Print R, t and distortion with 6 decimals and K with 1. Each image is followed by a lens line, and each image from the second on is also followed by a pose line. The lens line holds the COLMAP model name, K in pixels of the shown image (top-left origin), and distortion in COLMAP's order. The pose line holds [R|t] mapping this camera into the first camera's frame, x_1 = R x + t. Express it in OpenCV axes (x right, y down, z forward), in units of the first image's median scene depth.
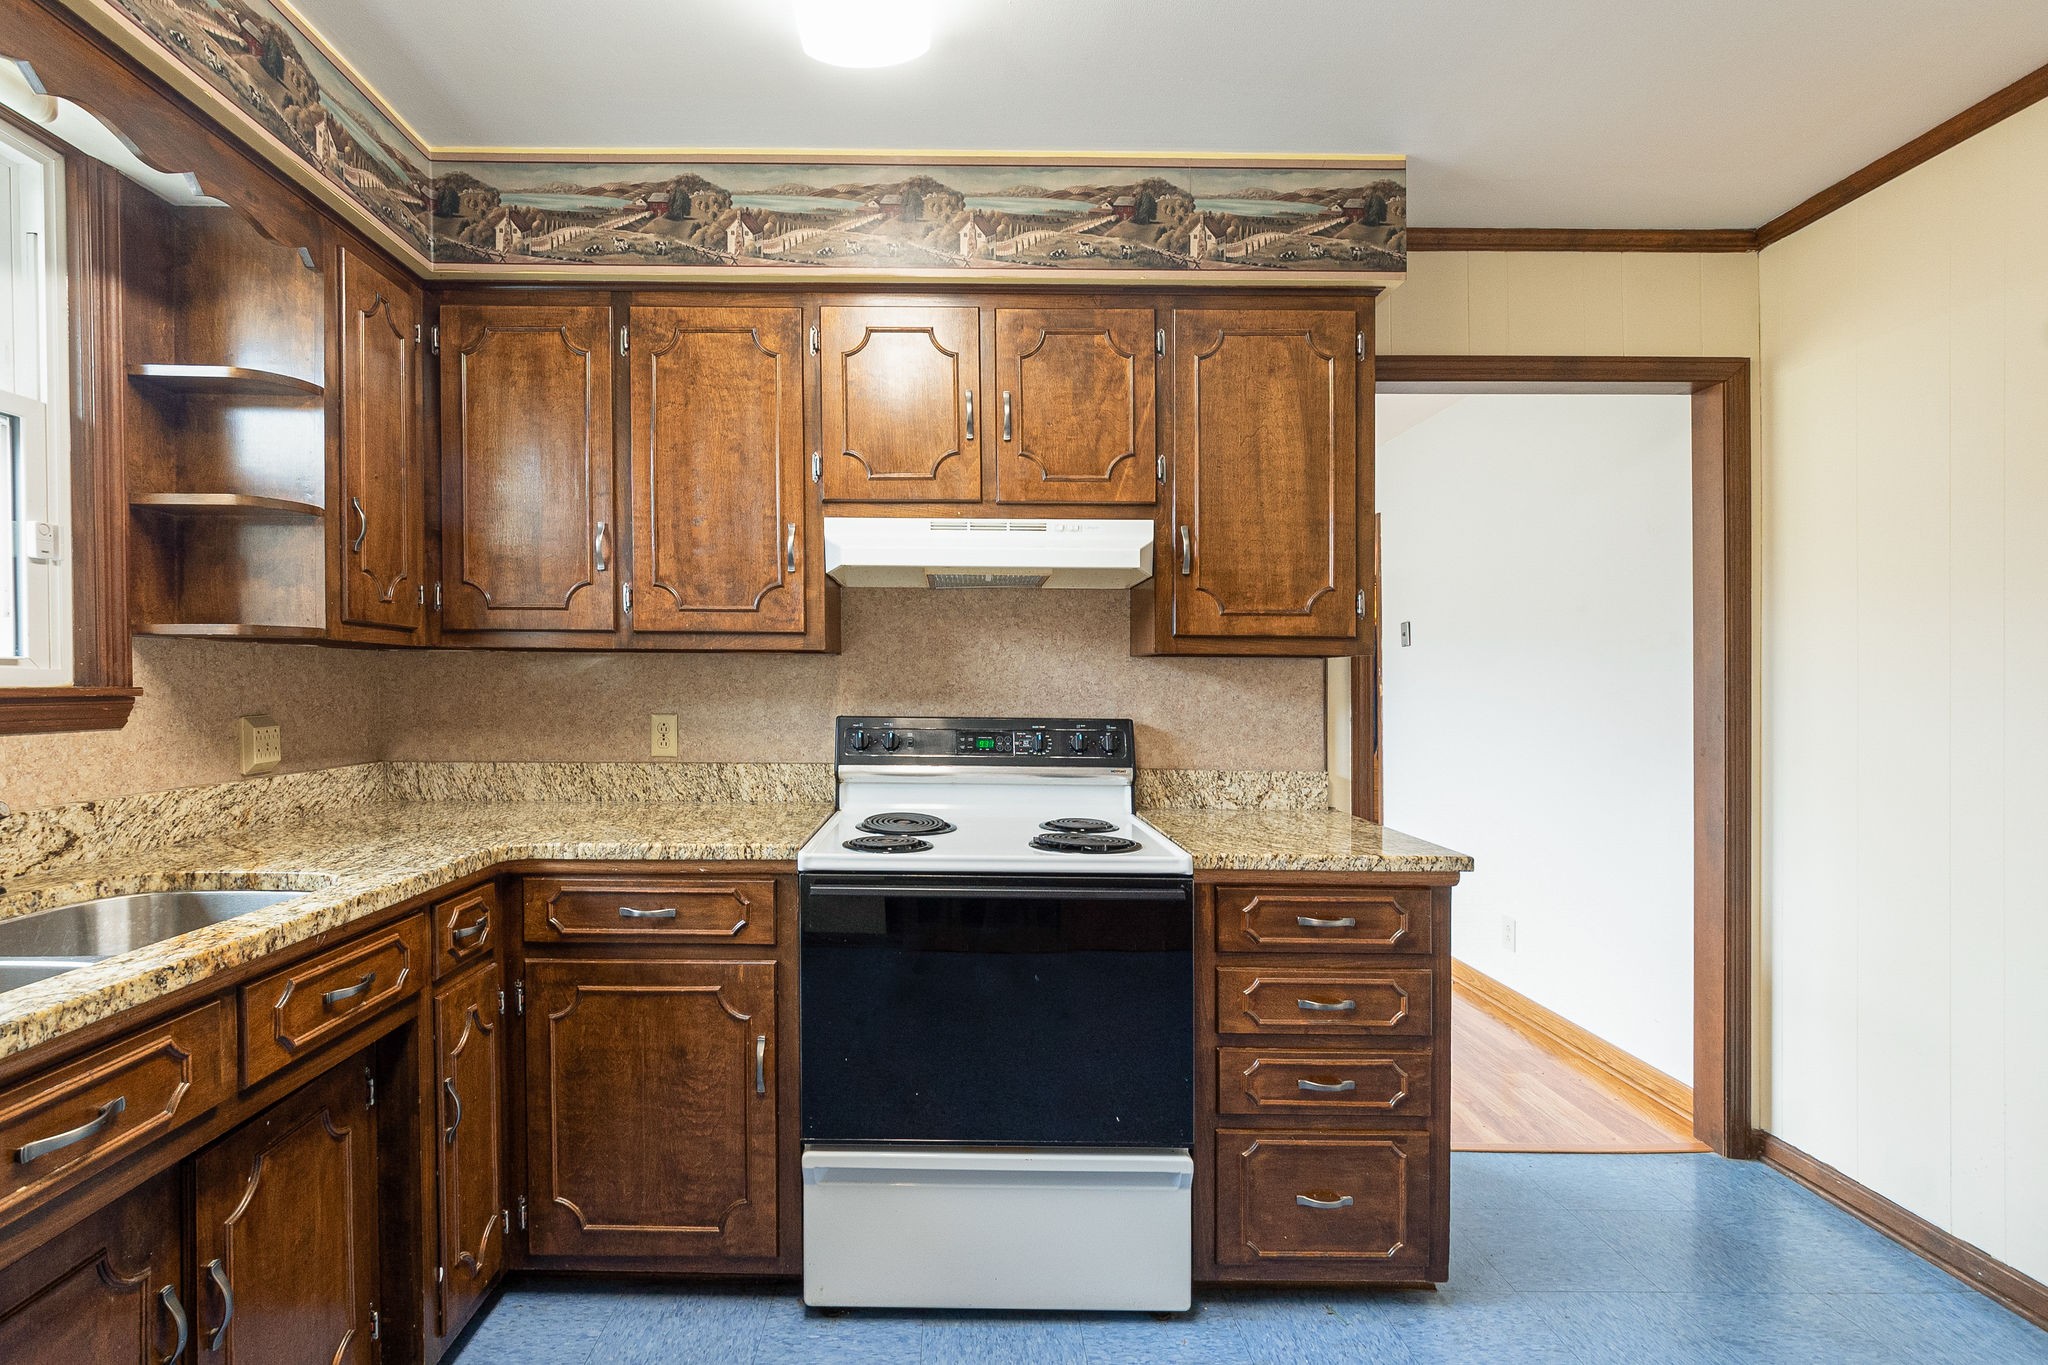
lens RADIAL K [[947.6, 0, 943.0], [0, 947.6, 703.3], [0, 0, 1]] dist [-0.002310, -0.000730]
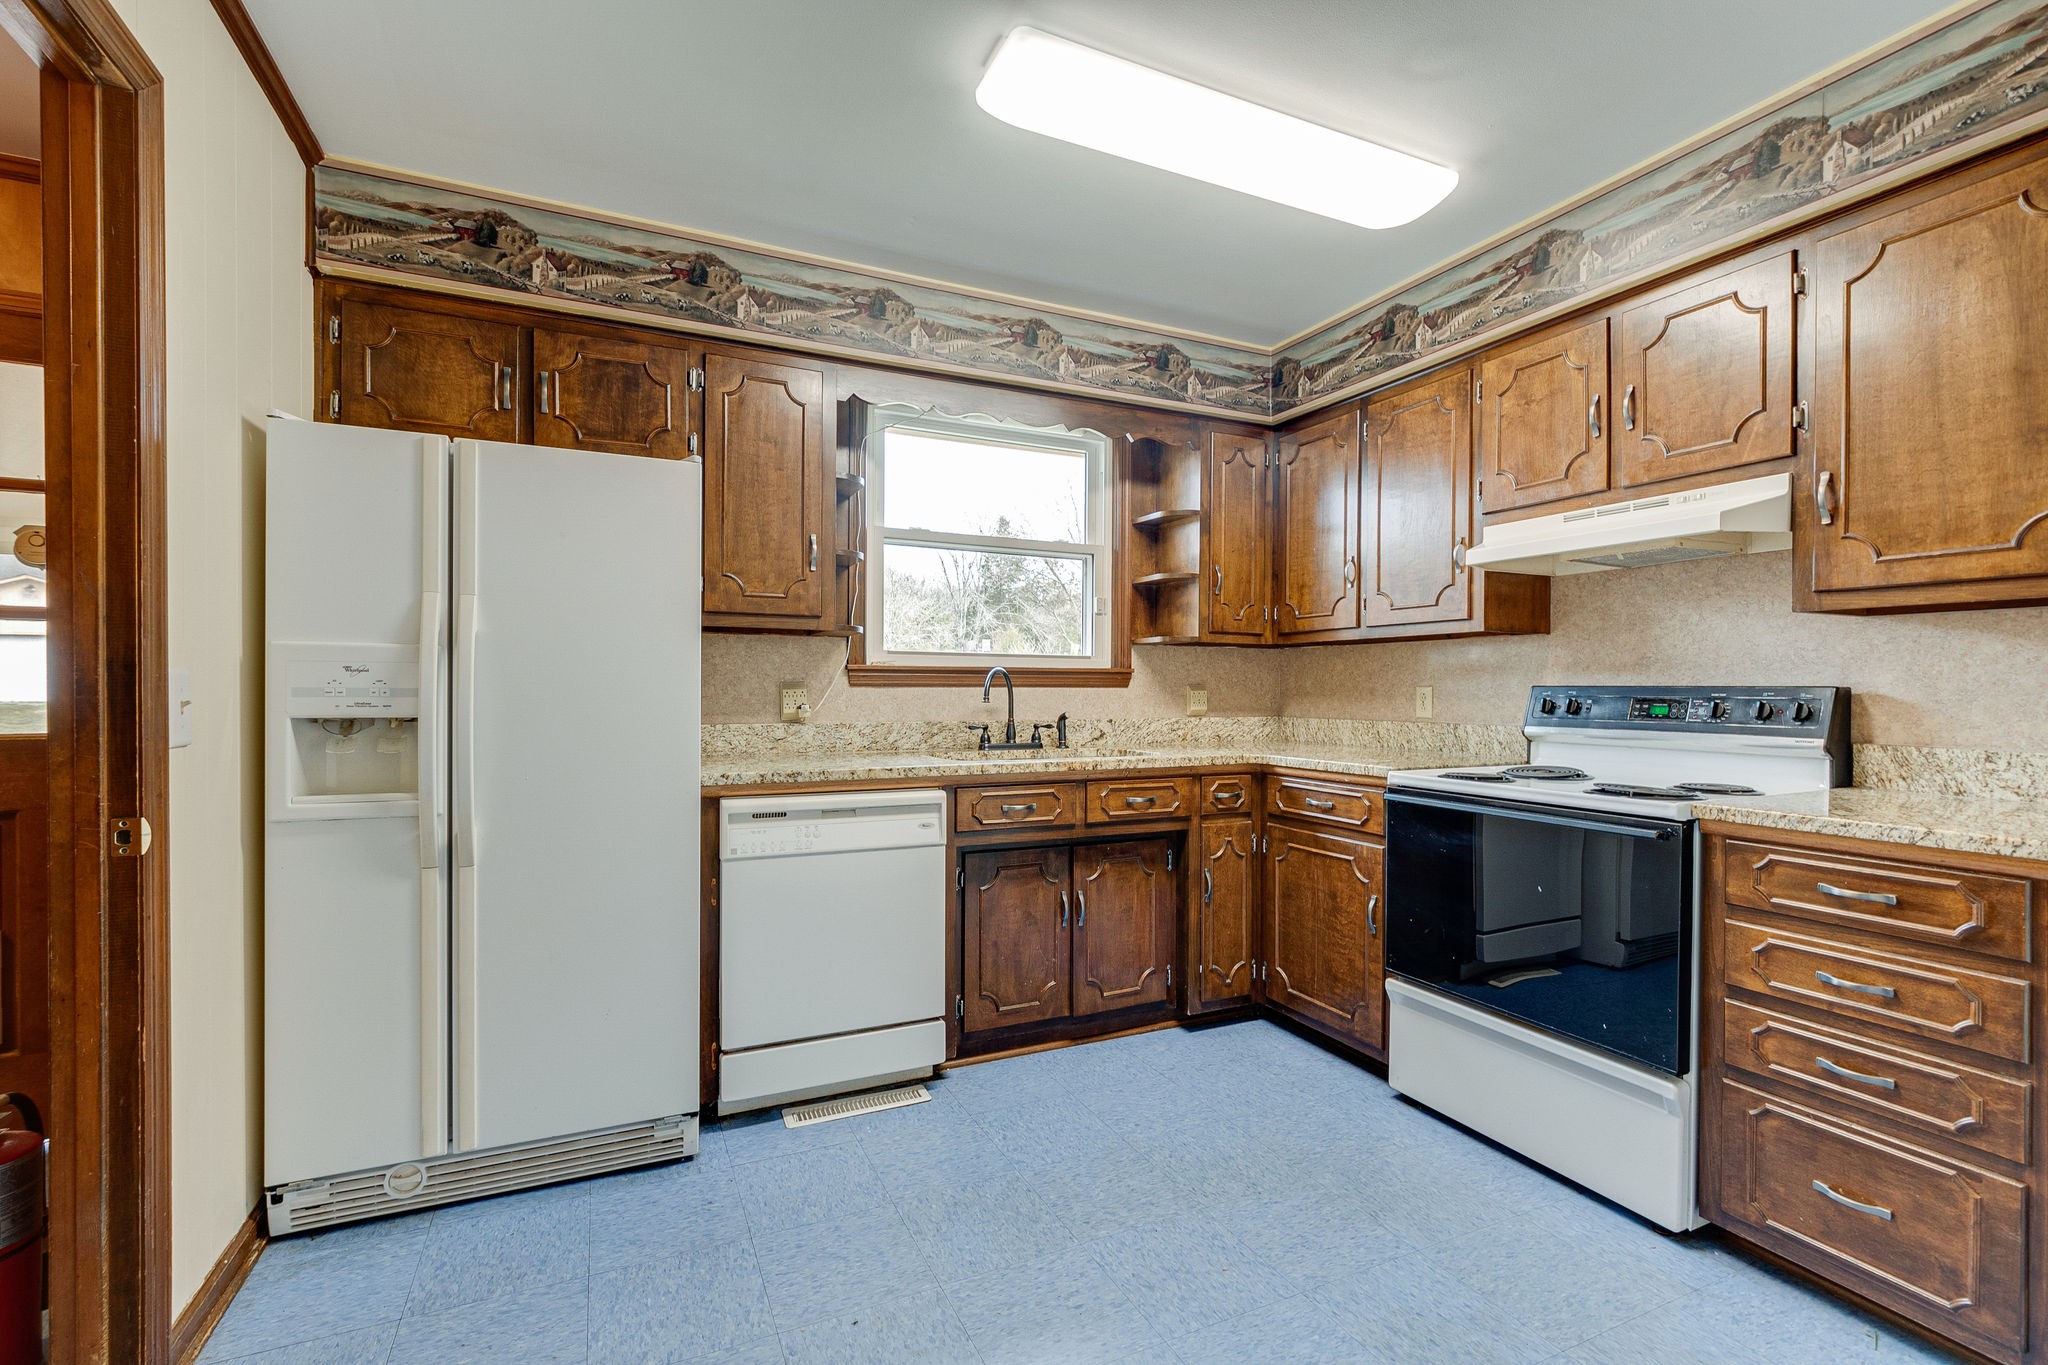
lens RADIAL K [[877.6, 0, 980.2], [0, 877.6, 730.5], [0, 0, 1]] dist [-0.001782, -0.000834]
pose [[0.395125, 0.039817, -0.917764, 0.728621], [-0.020795, 0.999192, 0.034397, 0.053312], [0.918392, 0.005494, 0.395634, -0.097044]]
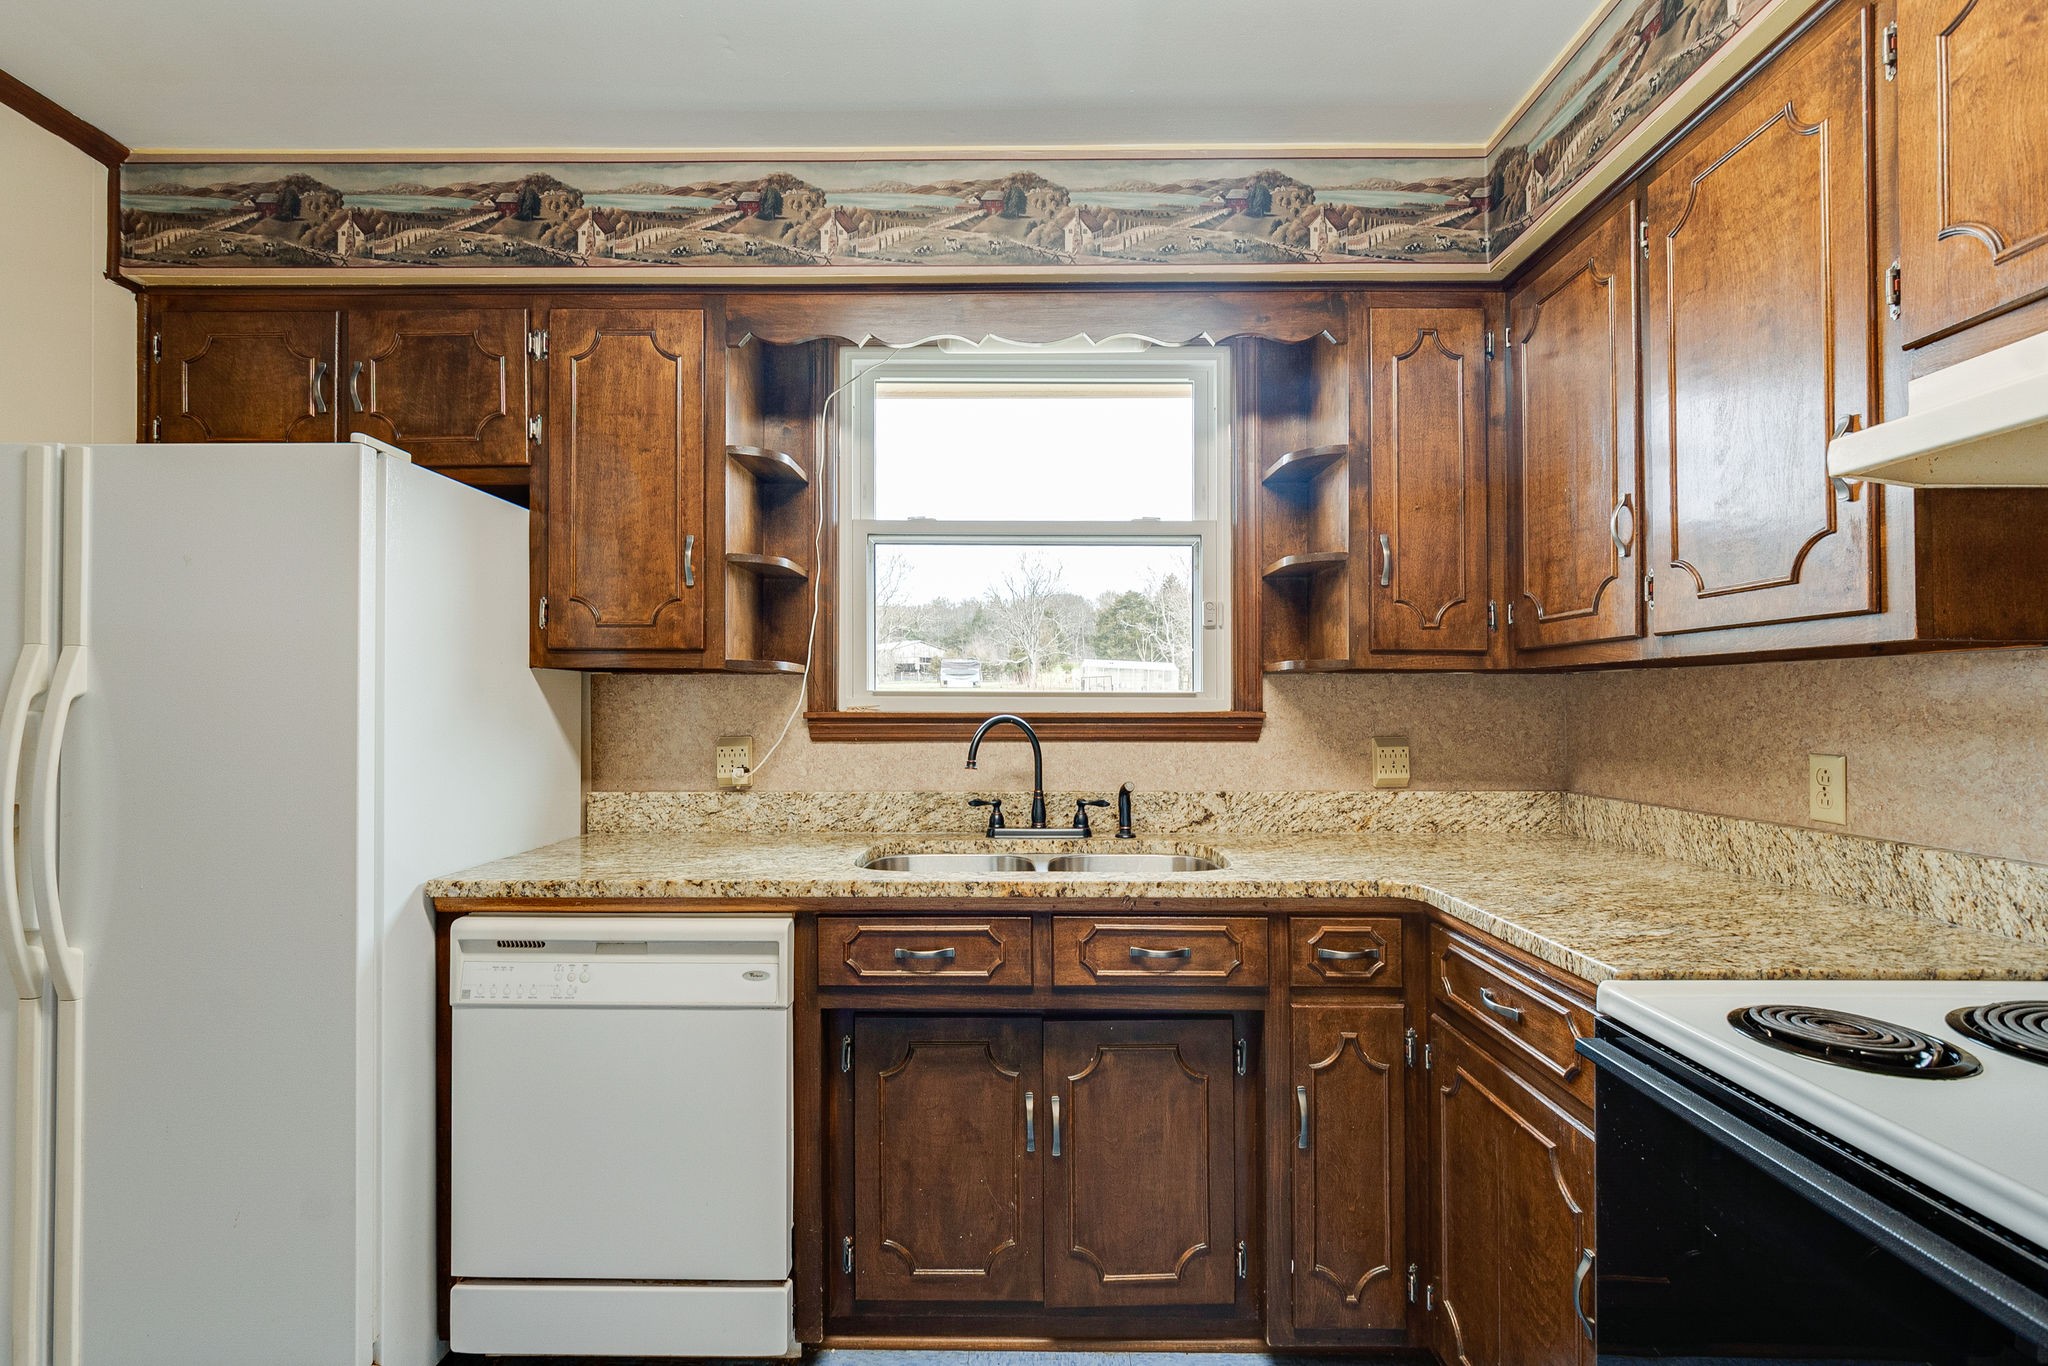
lens RADIAL K [[908.6, 0, 993.8], [0, 908.6, 721.8], [0, 0, 1]] dist [-0.002560, -0.000417]
pose [[-0.010789, 0.011322, -0.999878, 0.383446], [-0.019964, 0.999734, 0.011535, -0.008319], [0.999742, 0.020086, -0.010560, 0.531883]]
